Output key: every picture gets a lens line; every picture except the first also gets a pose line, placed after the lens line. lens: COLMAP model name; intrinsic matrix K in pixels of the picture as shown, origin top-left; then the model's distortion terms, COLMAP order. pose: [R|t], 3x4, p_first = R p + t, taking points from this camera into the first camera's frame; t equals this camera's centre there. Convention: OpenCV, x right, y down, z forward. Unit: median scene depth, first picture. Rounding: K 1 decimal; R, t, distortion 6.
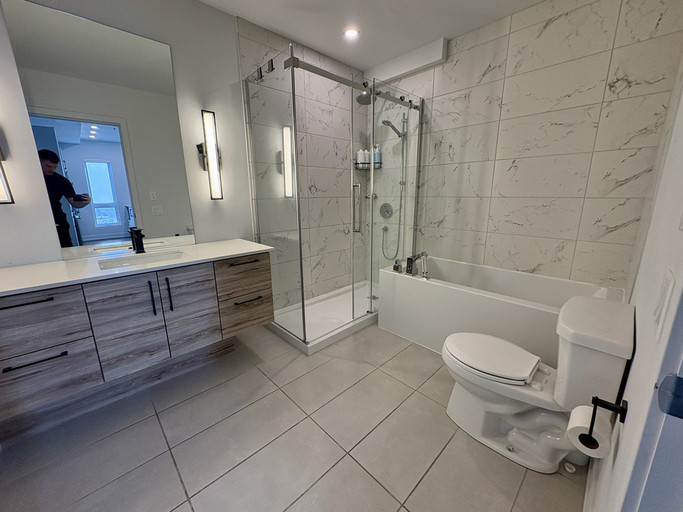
lens RADIAL K [[270.9, 0, 340.4], [0, 270.9, 254.5], [0, 0, 1]] dist [0.000007, 0.000316]
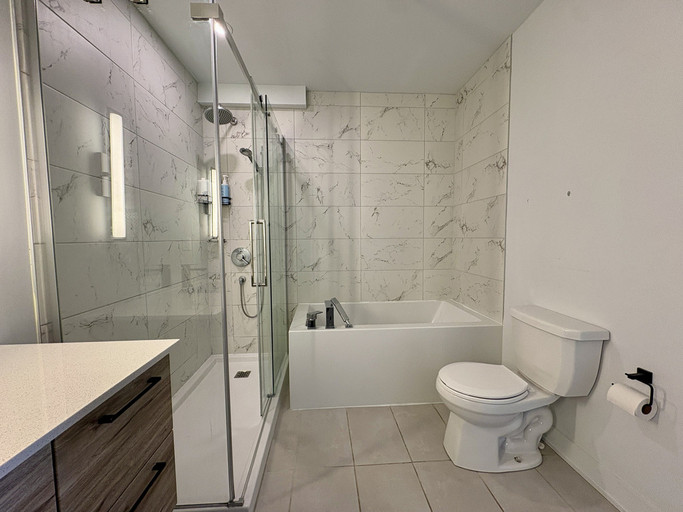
lens RADIAL K [[270.9, 0, 340.4], [0, 270.9, 254.5], [0, 0, 1]] dist [0.000007, 0.000316]
pose [[0.642484, -0.045097, 0.764971, -0.330824], [0.173205, 0.980979, -0.087640, -0.063932], [-0.746468, 0.188805, 0.638074, 0.358331]]
